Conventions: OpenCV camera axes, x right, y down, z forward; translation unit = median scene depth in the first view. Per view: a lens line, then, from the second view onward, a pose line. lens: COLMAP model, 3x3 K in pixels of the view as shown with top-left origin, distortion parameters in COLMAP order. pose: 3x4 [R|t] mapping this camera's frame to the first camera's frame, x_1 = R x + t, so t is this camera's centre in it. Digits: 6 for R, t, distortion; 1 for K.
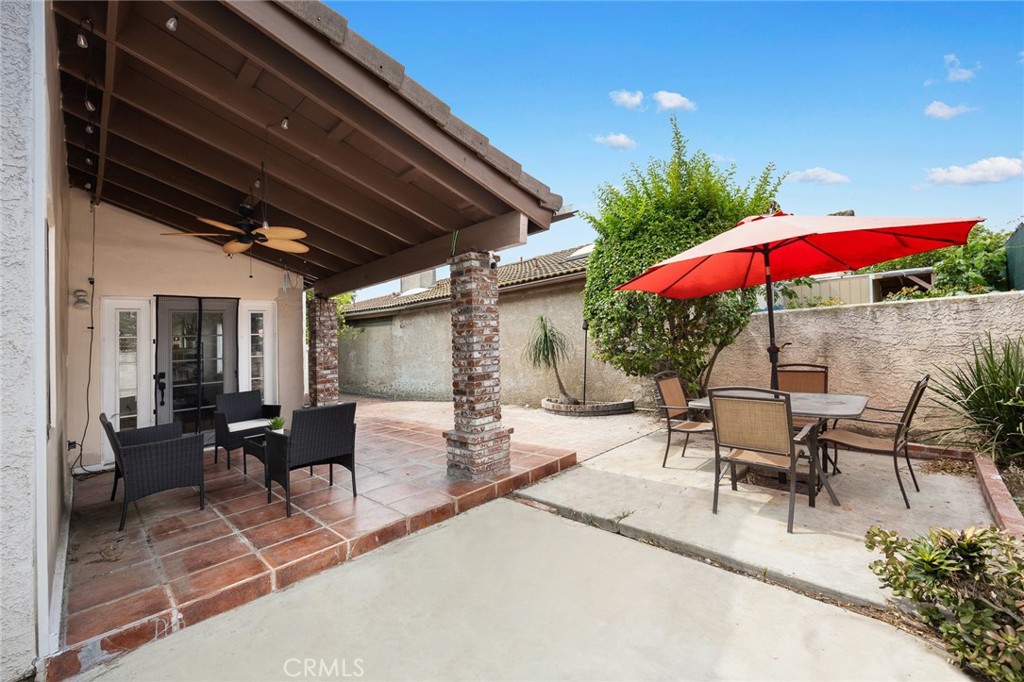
lens RADIAL K [[400.1, 0, 523.7], [0, 400.1, 341.8], [0, 0, 1]] dist [-0.005907, -0.000088]
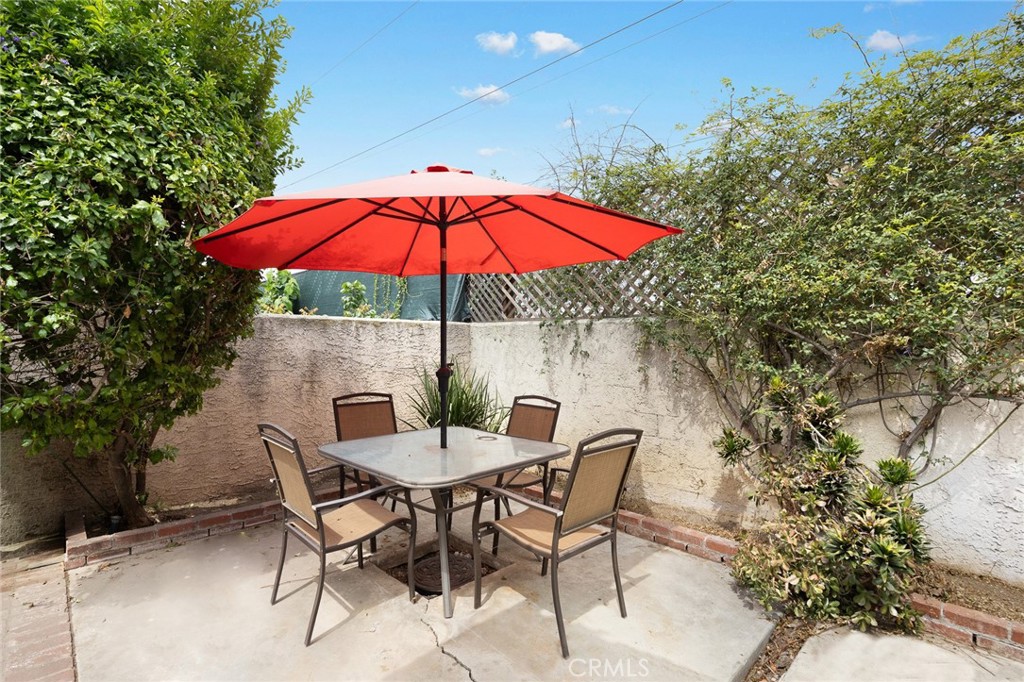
lens RADIAL K [[471.8, 0, 511.6], [0, 471.8, 371.9], [0, 0, 1]] dist [-0.000379, -0.000098]
pose [[0.051977, -0.008443, 0.998613, -0.122070], [-0.011128, 0.999897, 0.009033, 0.006565], [-0.998586, -0.011582, 0.051877, 0.614635]]
